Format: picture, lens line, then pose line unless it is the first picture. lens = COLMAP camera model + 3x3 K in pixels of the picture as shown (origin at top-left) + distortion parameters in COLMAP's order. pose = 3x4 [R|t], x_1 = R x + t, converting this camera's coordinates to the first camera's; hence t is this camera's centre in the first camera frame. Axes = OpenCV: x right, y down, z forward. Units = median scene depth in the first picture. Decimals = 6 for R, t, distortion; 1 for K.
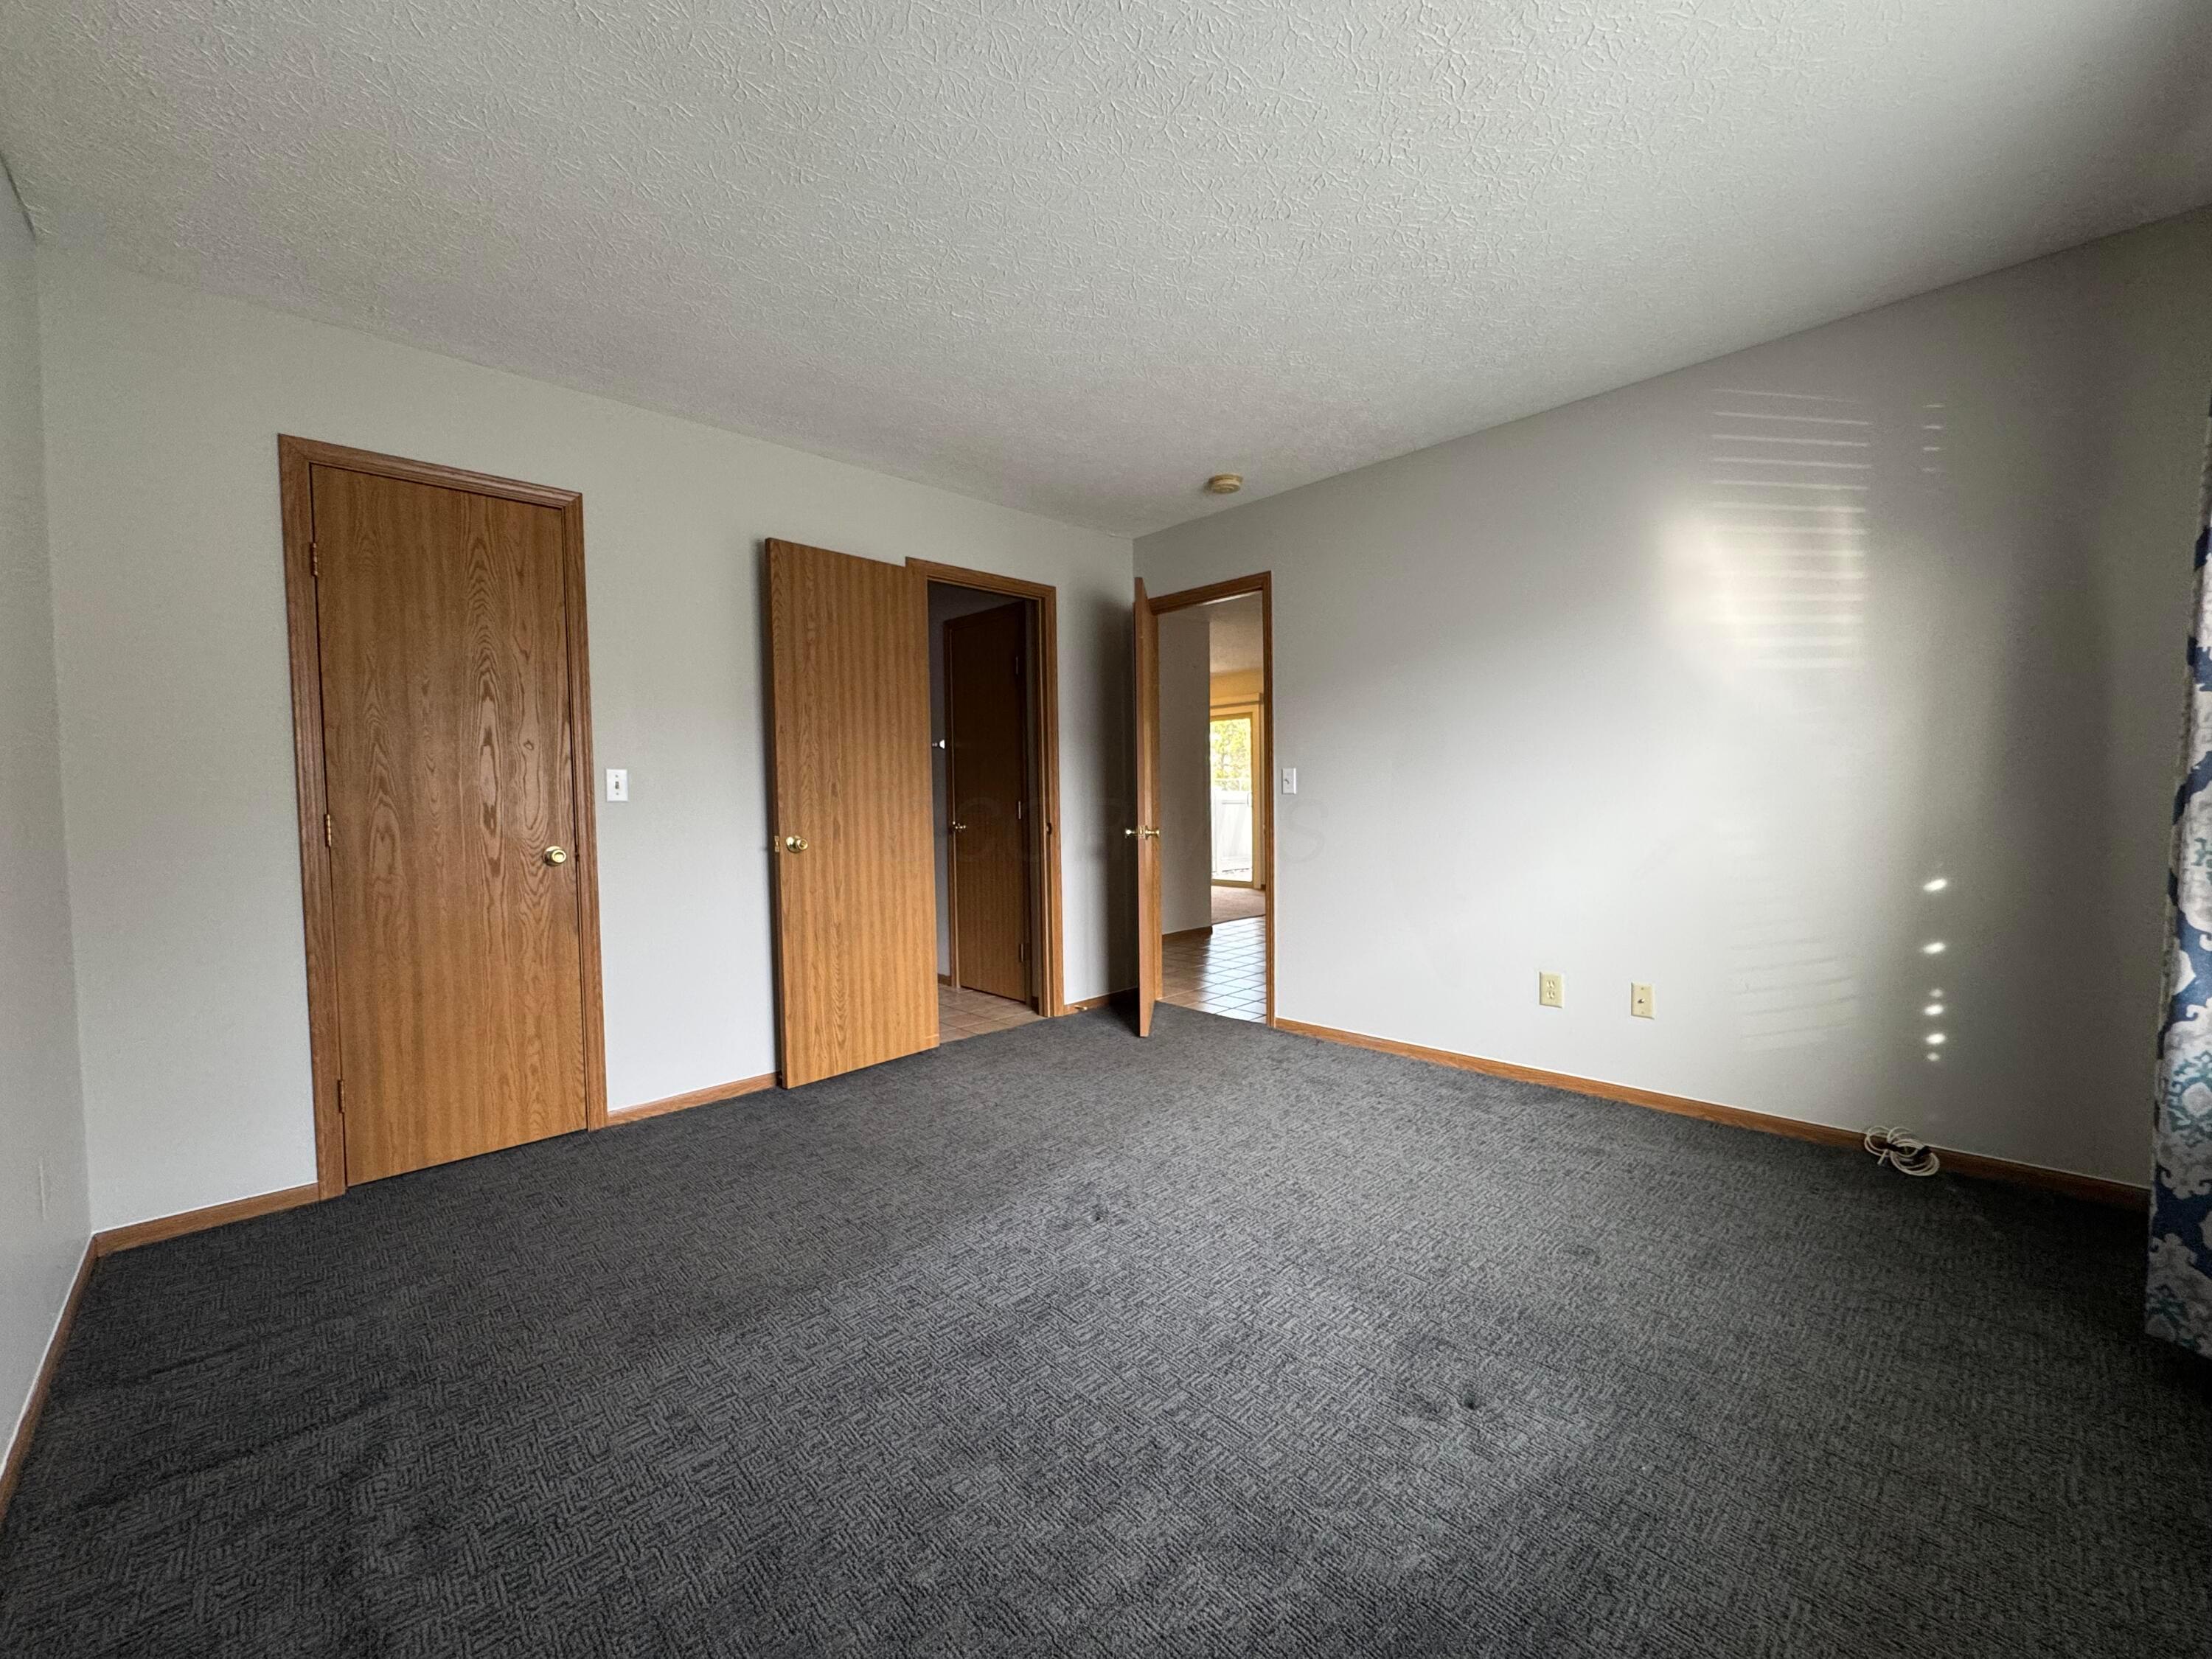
lens RADIAL K [[883.2, 0, 1101.8], [0, 883.2, 835.6], [0, 0, 1]] dist [-0.002049, -0.000527]
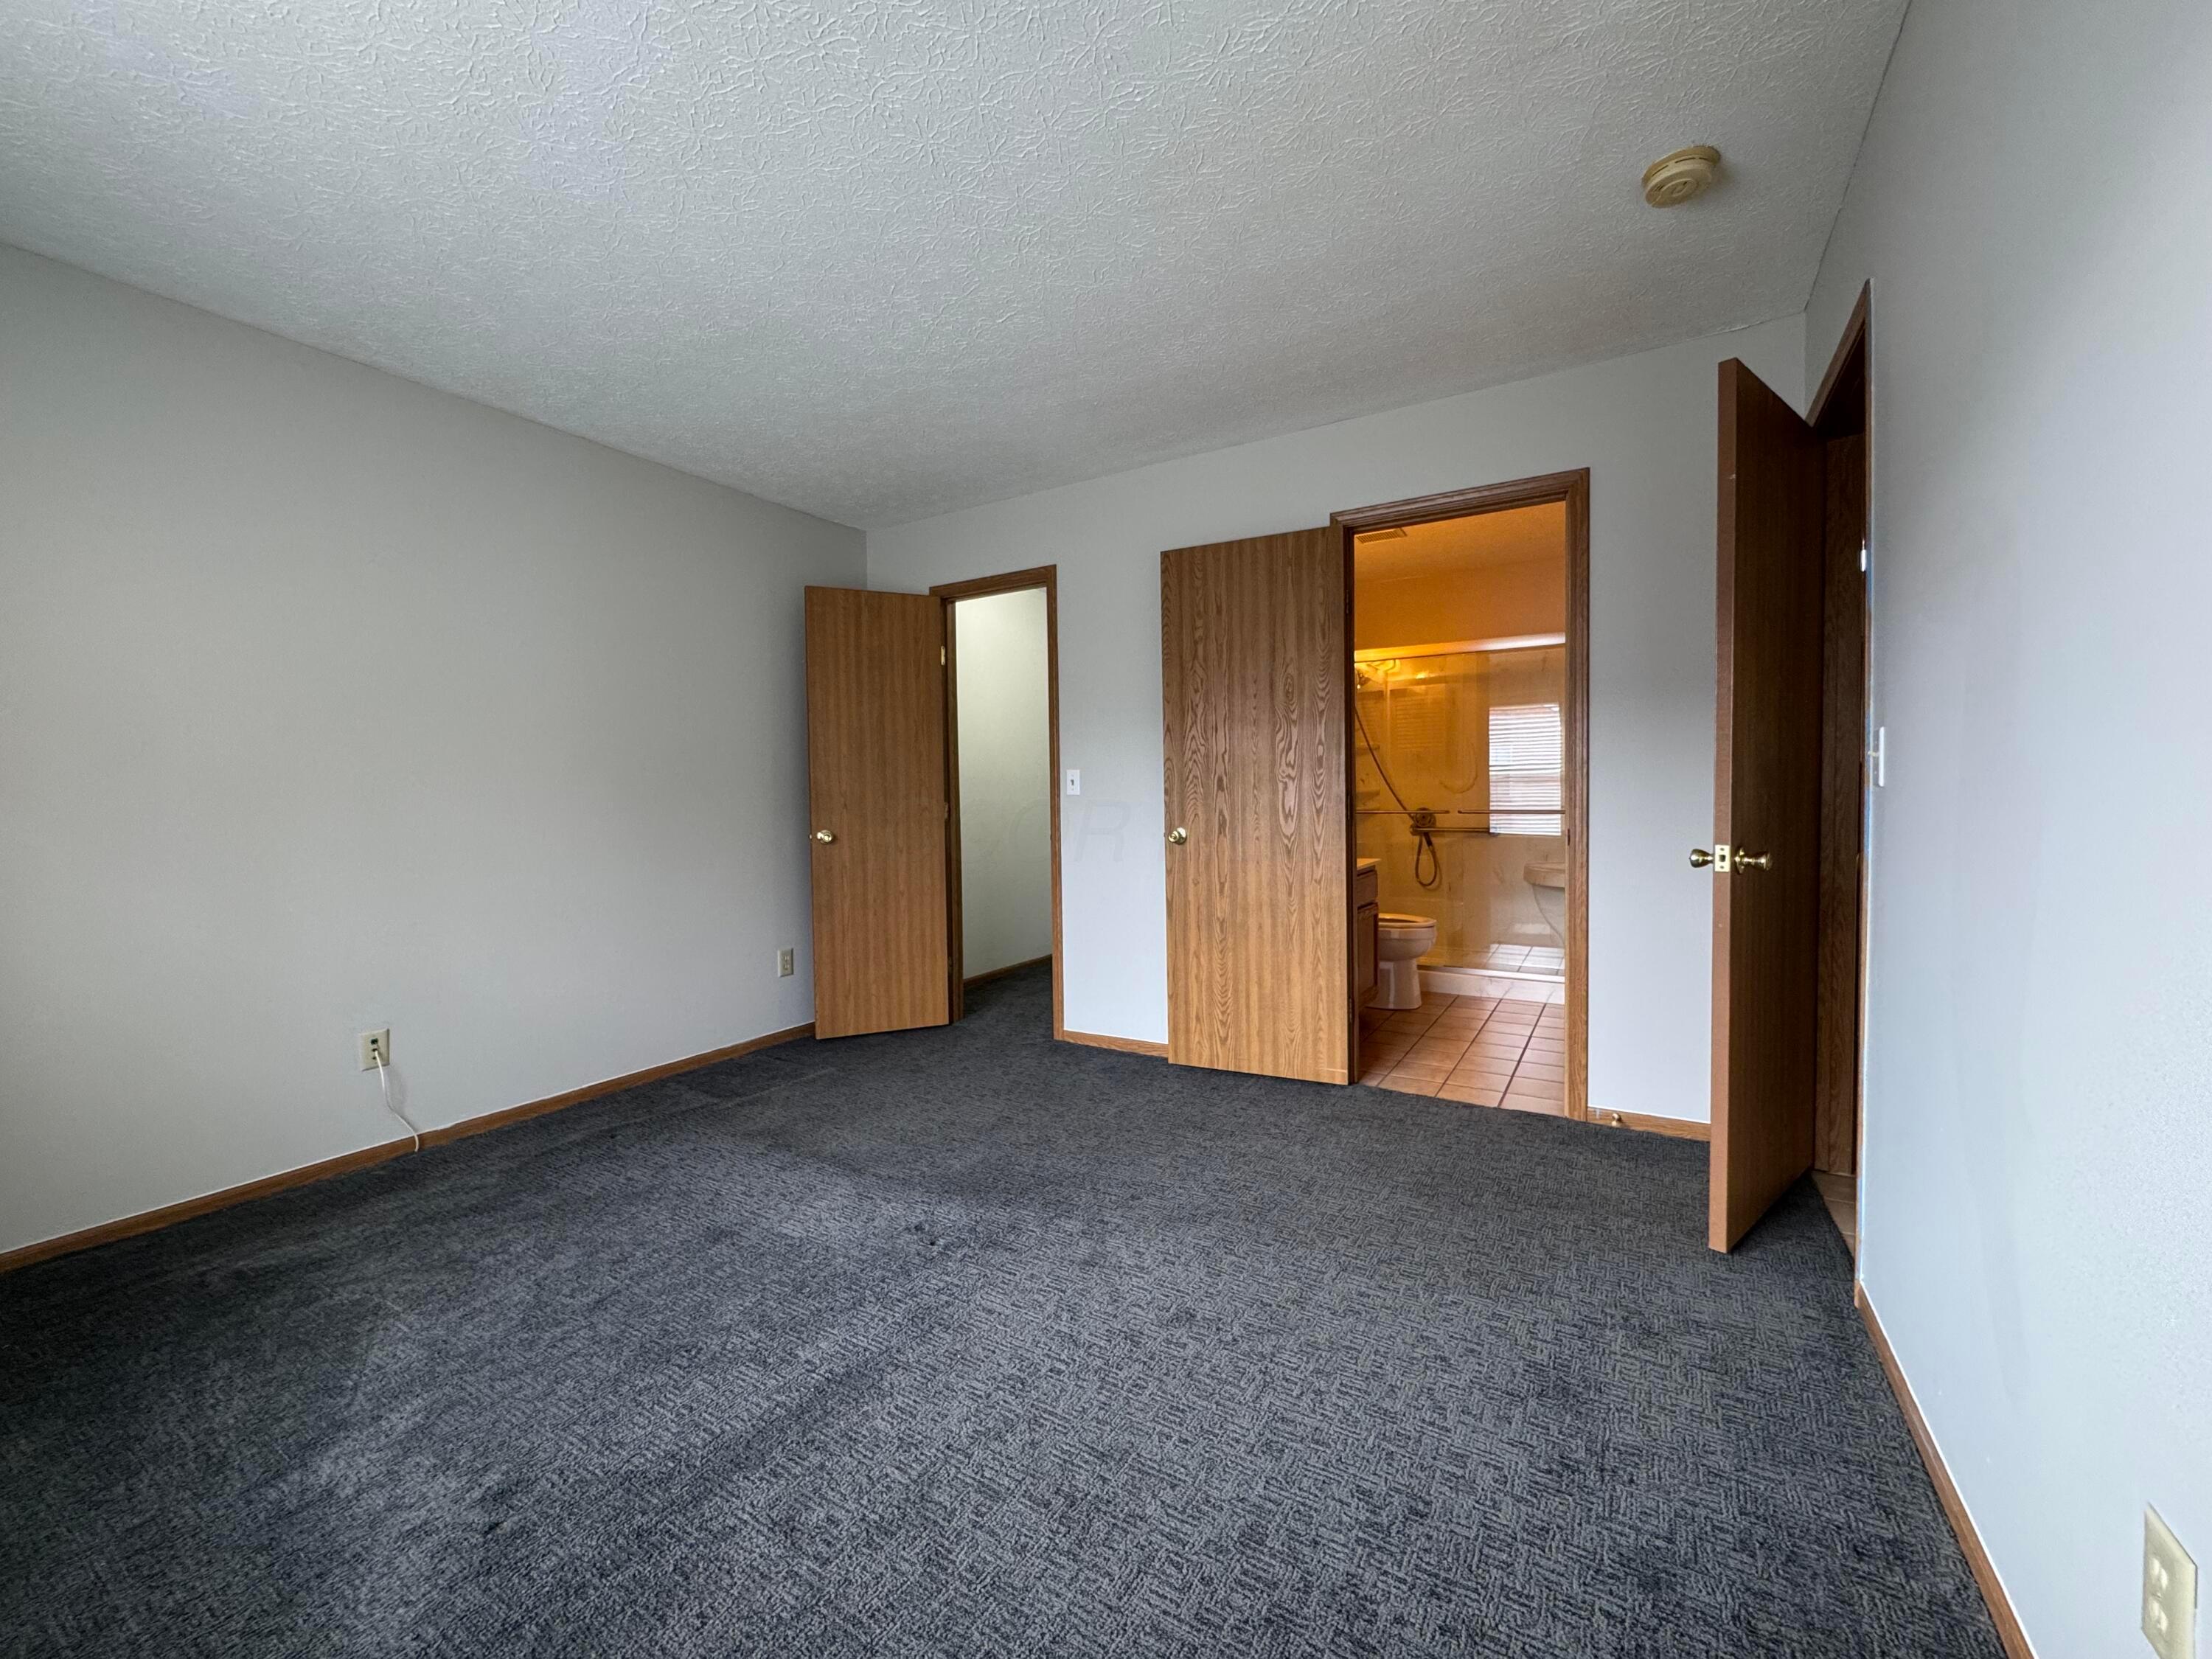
lens RADIAL K [[883.2, 0, 1109.5], [0, 883.2, 836.6], [0, 0, 1]] dist [-0.002049, -0.000527]
pose [[0.261116, 0.053774, -0.963808, 0.630661], [-0.032932, 0.998362, 0.046780, -0.035303], [0.964745, 0.019525, 0.262460, 0.625369]]
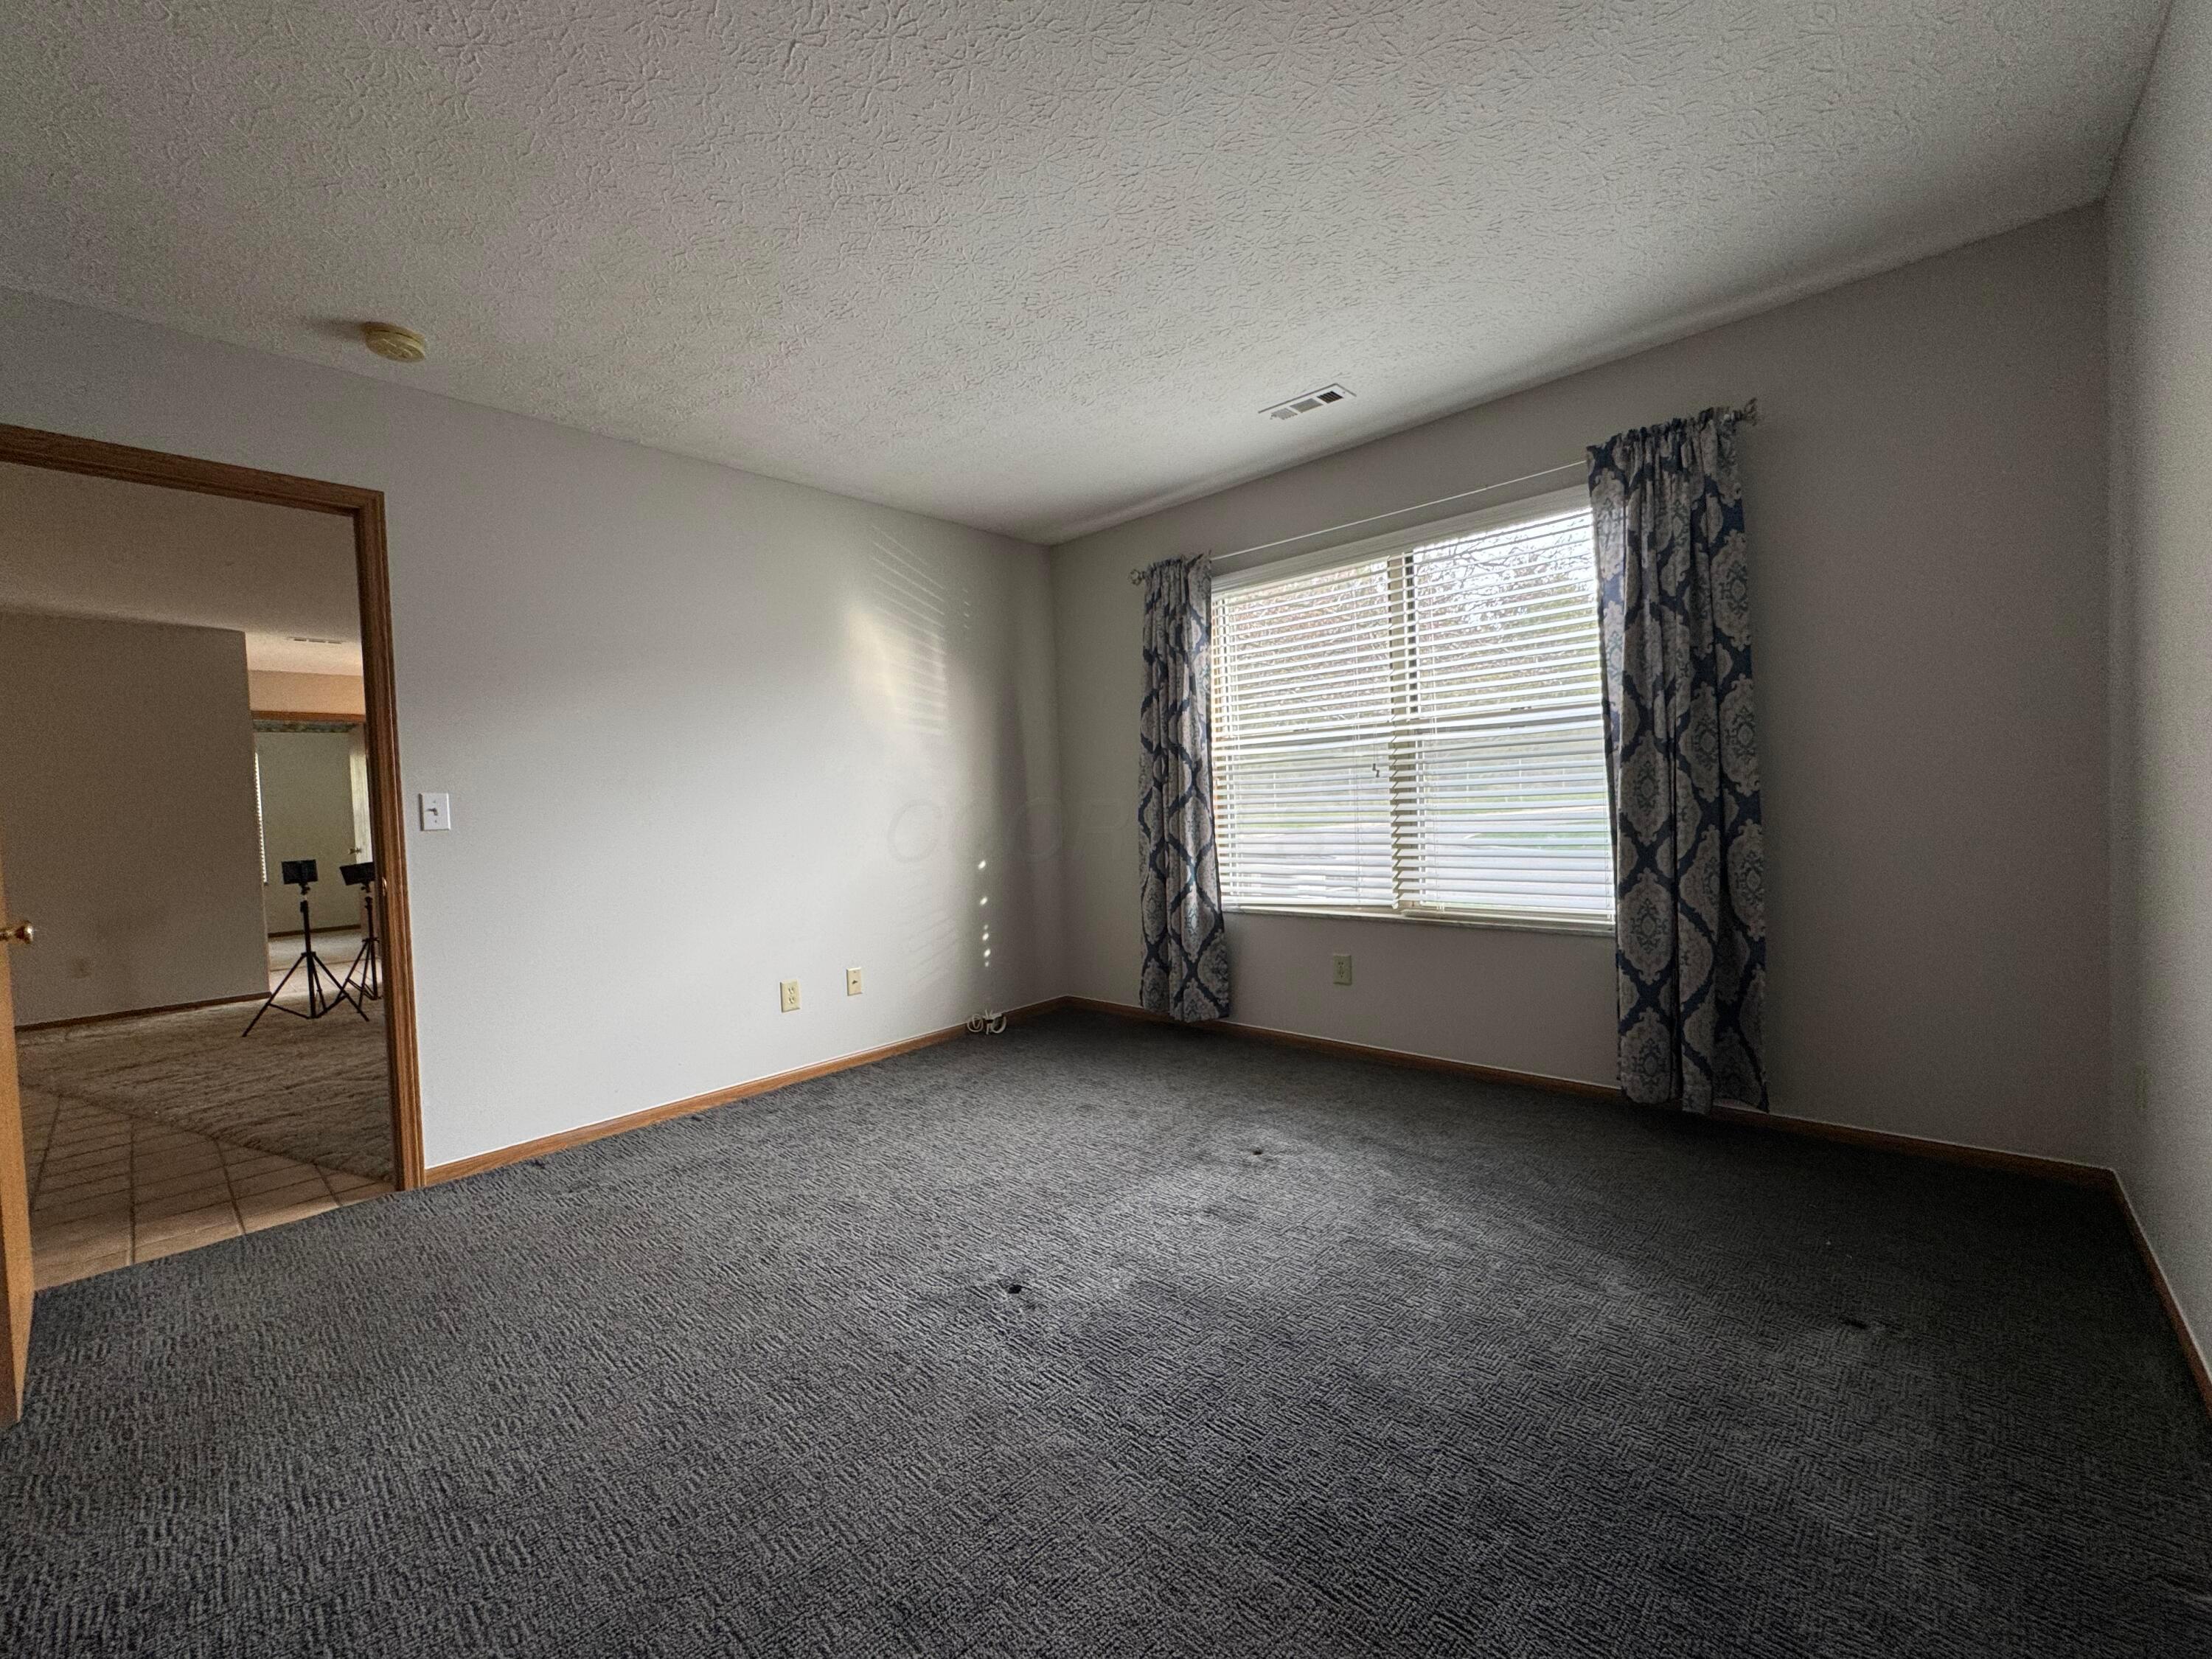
lens RADIAL K [[883.2, 0, 1105.9], [0, 883.2, 826.4], [0, 0, 1]] dist [-0.002049, -0.000527]
pose [[-0.062799, -0.005640, 0.998010, -0.592935], [0.091039, 0.995783, 0.011356, -0.012557], [-0.993865, 0.091571, -0.062020, 0.627425]]
